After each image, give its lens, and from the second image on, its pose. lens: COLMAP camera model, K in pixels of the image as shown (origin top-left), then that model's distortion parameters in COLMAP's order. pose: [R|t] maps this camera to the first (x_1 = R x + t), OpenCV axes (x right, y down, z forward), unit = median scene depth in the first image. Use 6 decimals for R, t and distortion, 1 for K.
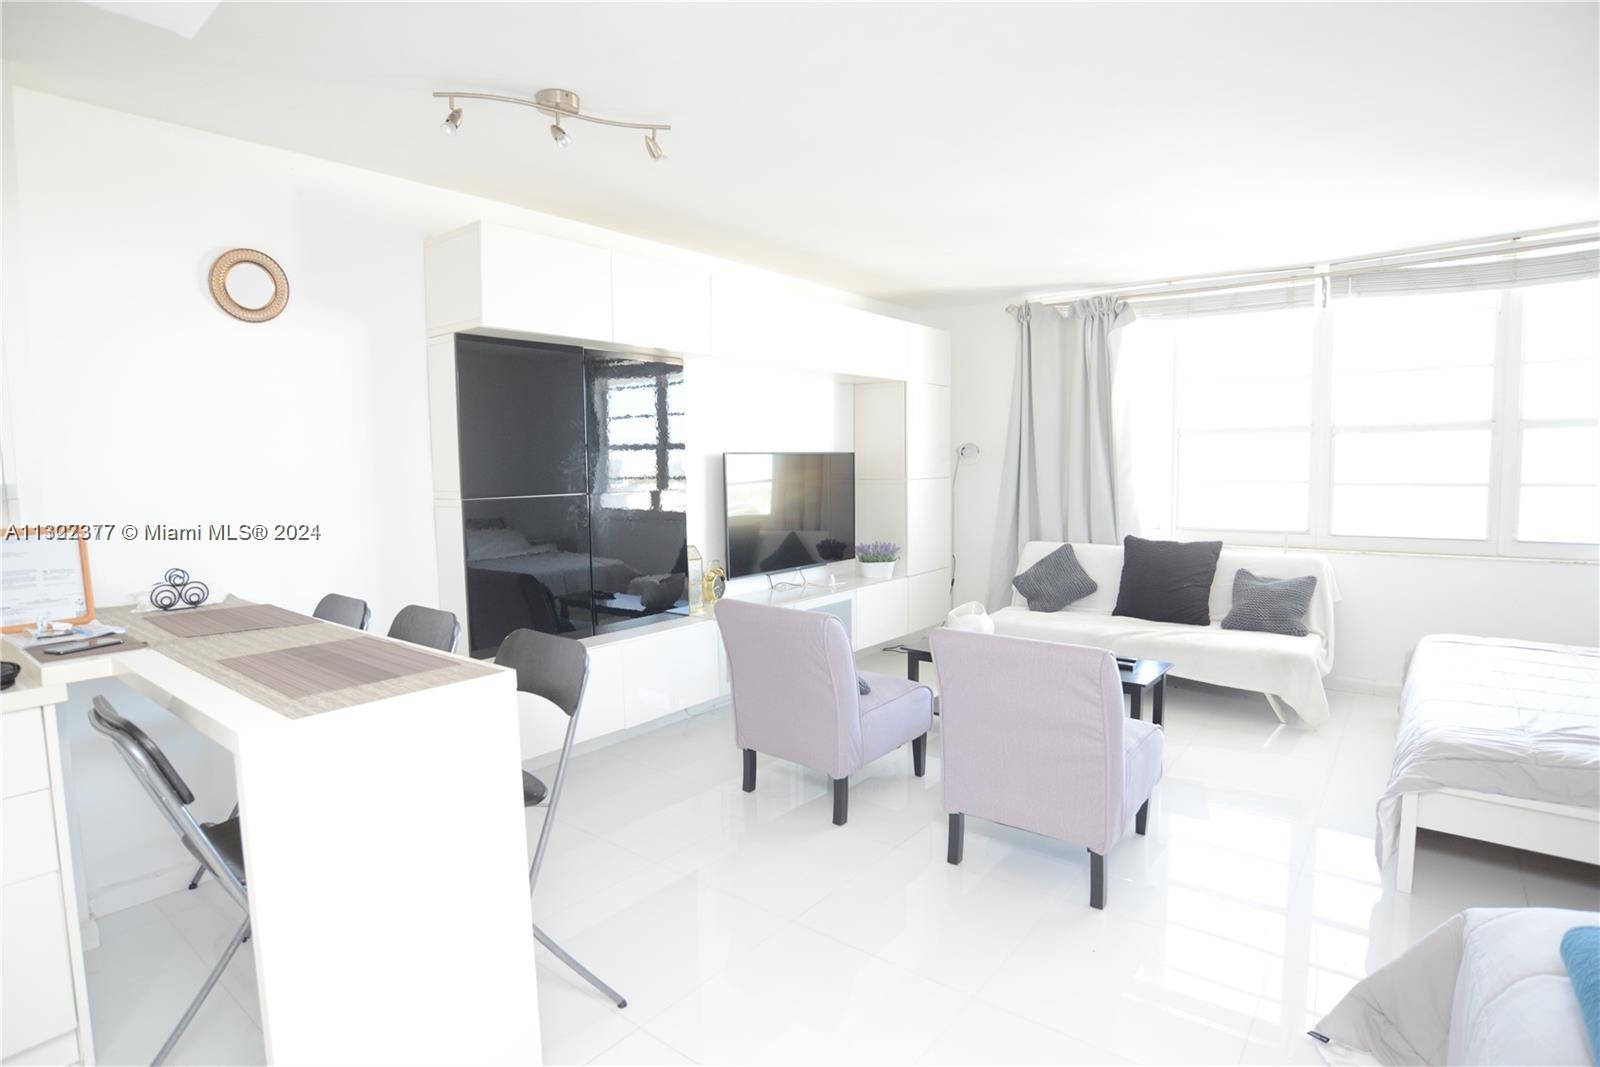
lens RADIAL K [[816.7, 0, 800.0], [0, 816.7, 533.5], [0, 0, 1]] dist [-0.068890, 0.021381]
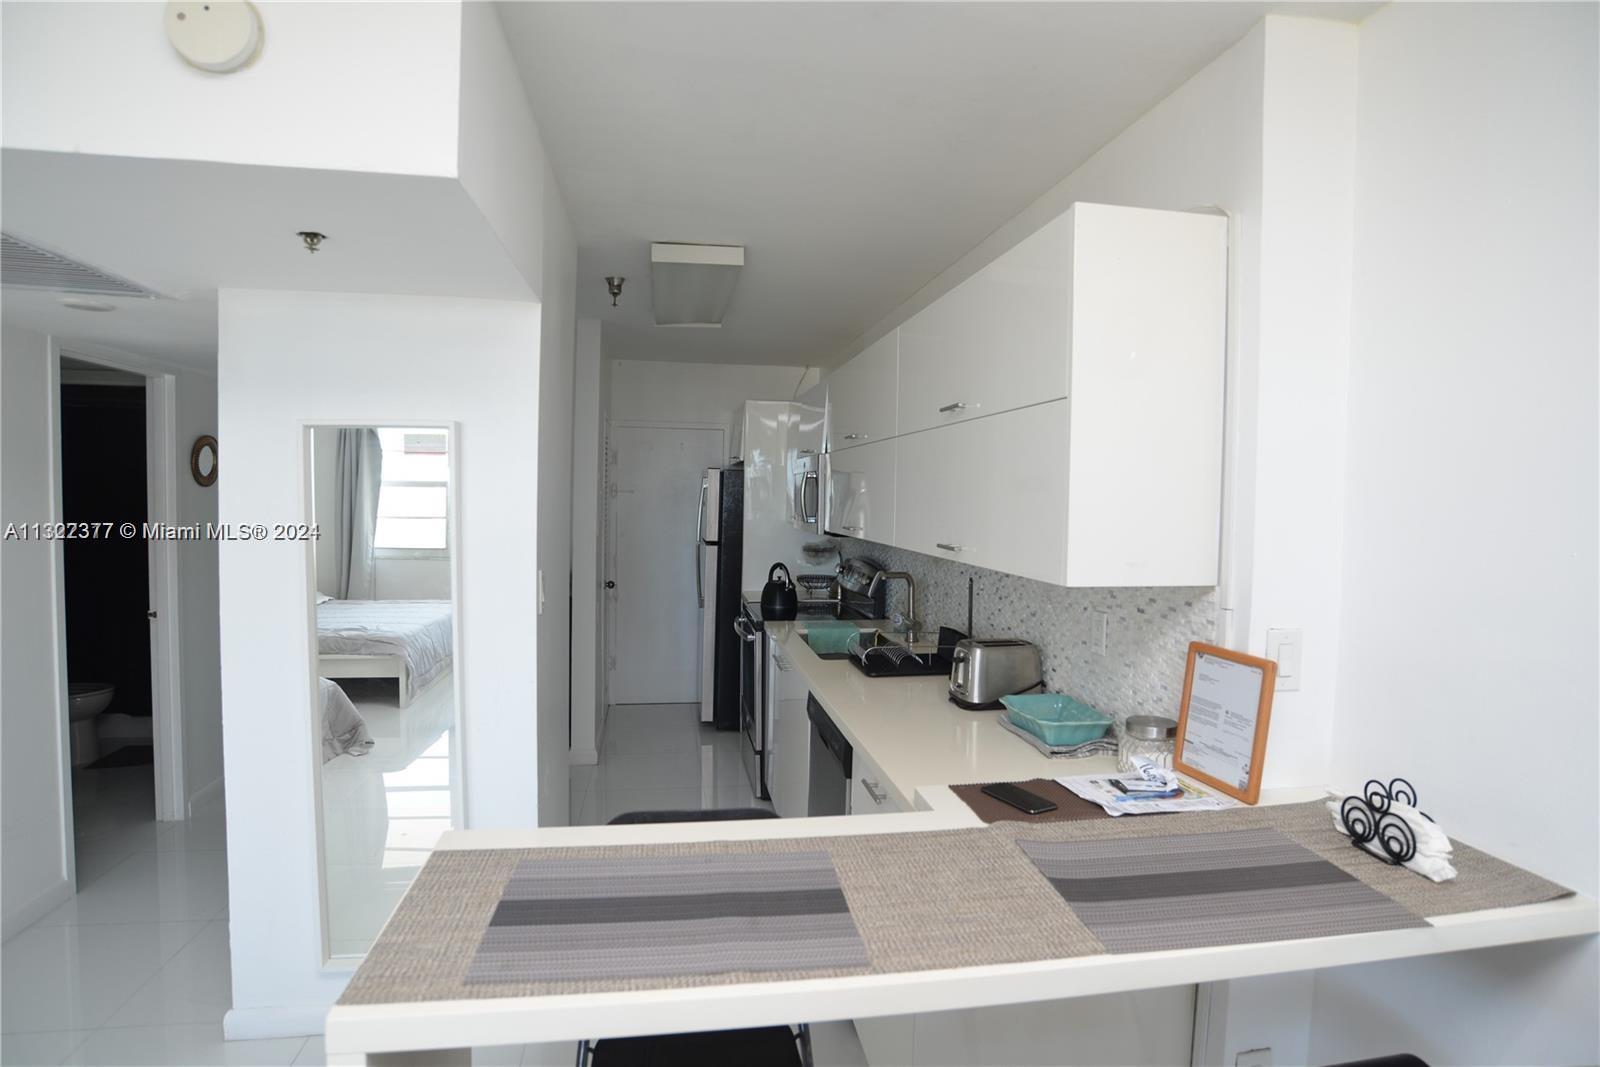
lens RADIAL K [[826.7, 0, 800.0], [0, 826.7, 533.5], [0, 0, 1]] dist [-0.070216, 0.023934]
pose [[-0.672523, 0.036681, -0.739166, -0.086195], [-0.074143, 0.990407, 0.116607, -0.101964], [0.736353, 0.133225, -0.663352, 0.690803]]
